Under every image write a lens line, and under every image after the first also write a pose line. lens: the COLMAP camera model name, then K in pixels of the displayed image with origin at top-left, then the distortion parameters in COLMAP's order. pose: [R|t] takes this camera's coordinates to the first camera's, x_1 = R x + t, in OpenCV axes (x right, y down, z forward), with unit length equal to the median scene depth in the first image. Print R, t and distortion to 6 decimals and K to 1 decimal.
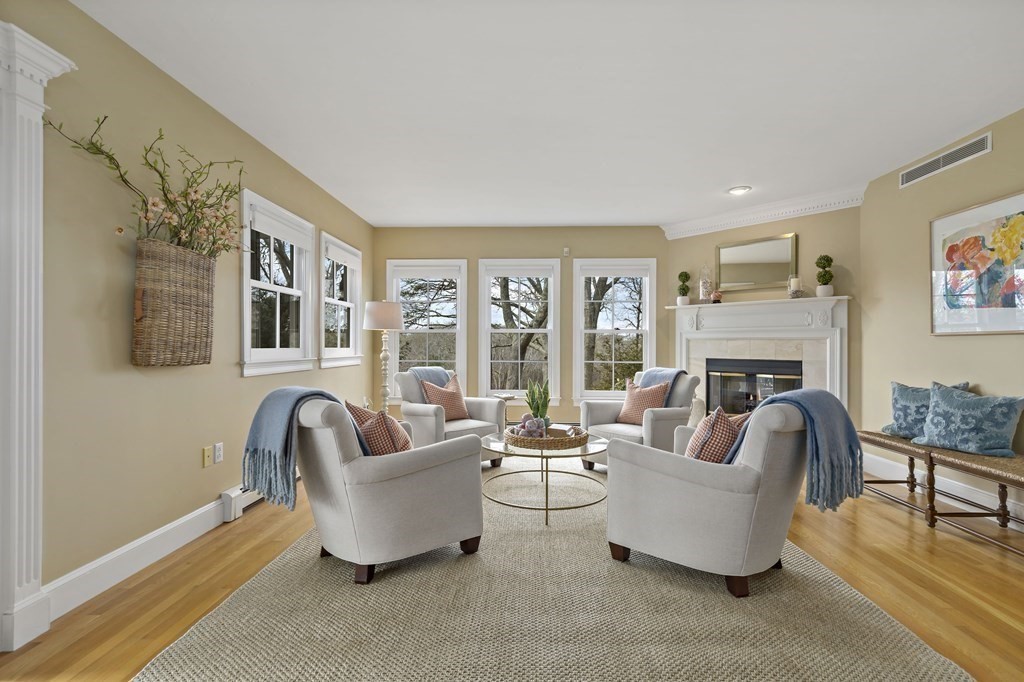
lens RADIAL K [[472.9, 0, 517.3], [0, 472.9, 339.3], [0, 0, 1]] dist [0.003265, 0.000210]
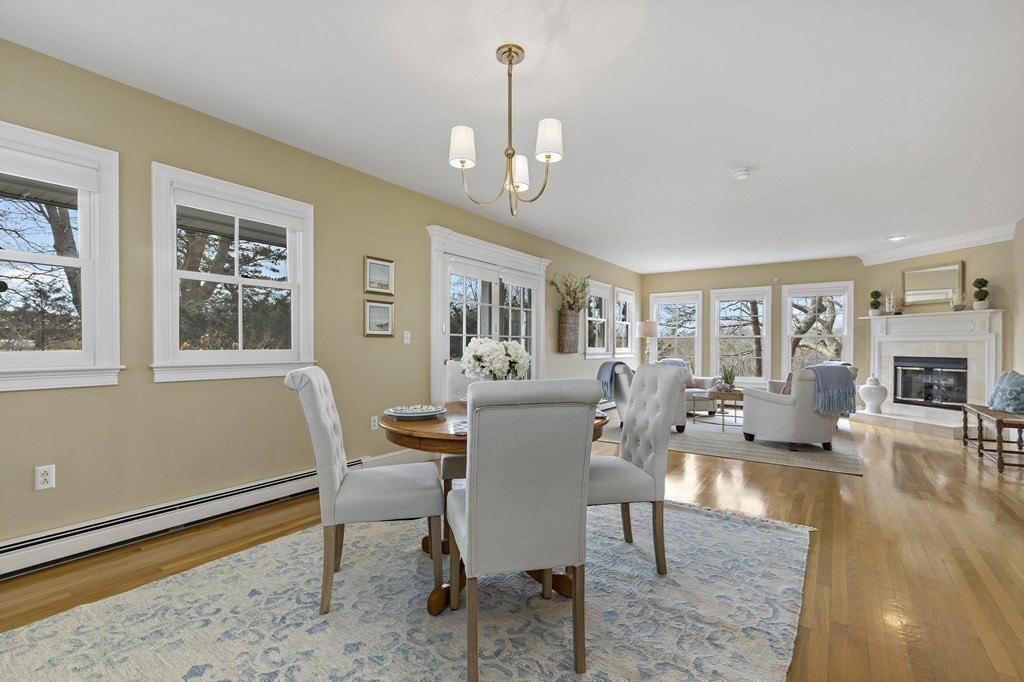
lens RADIAL K [[491.7, 0, 512.2], [0, 491.7, 347.1], [0, 0, 1]] dist [0.030704, 0.000029]
pose [[0.847757, 0.002059, -0.530381, 0.287938], [0.004462, 0.999929, 0.011014, -0.006452], [0.530366, -0.011703, 0.847688, -0.898363]]
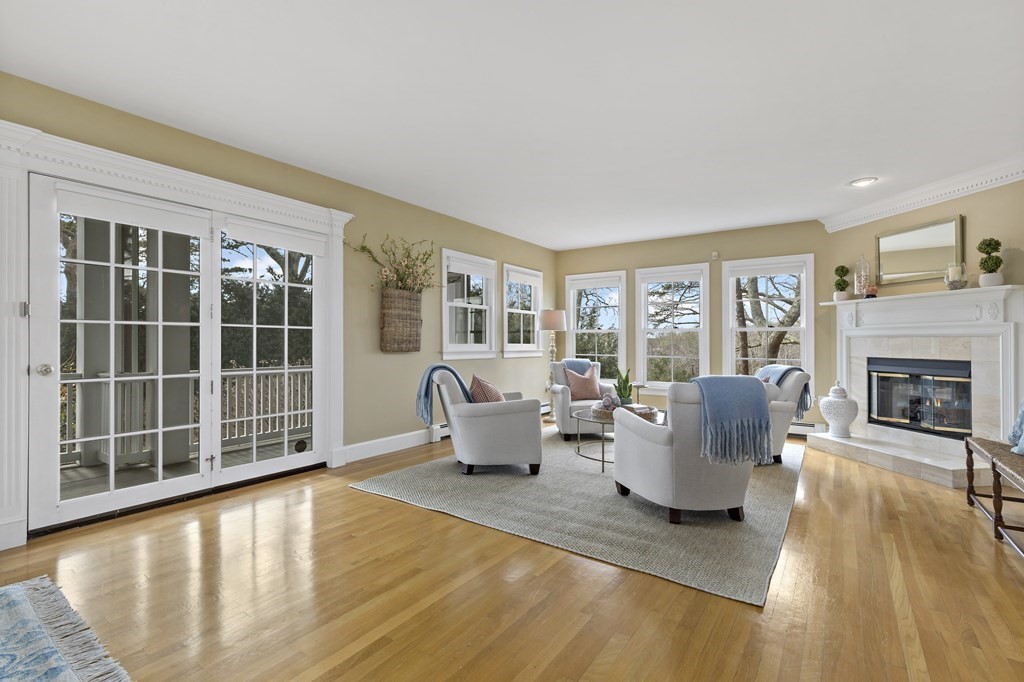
lens RADIAL K [[476.2, 0, 515.9], [0, 476.2, 334.0], [0, 0, 1]] dist [0.013274, -0.000248]
pose [[0.838142, -0.006870, -0.545409, 0.405837], [0.002598, 0.999960, -0.008604, 0.001306], [0.545446, 0.005794, 0.838126, -0.201916]]
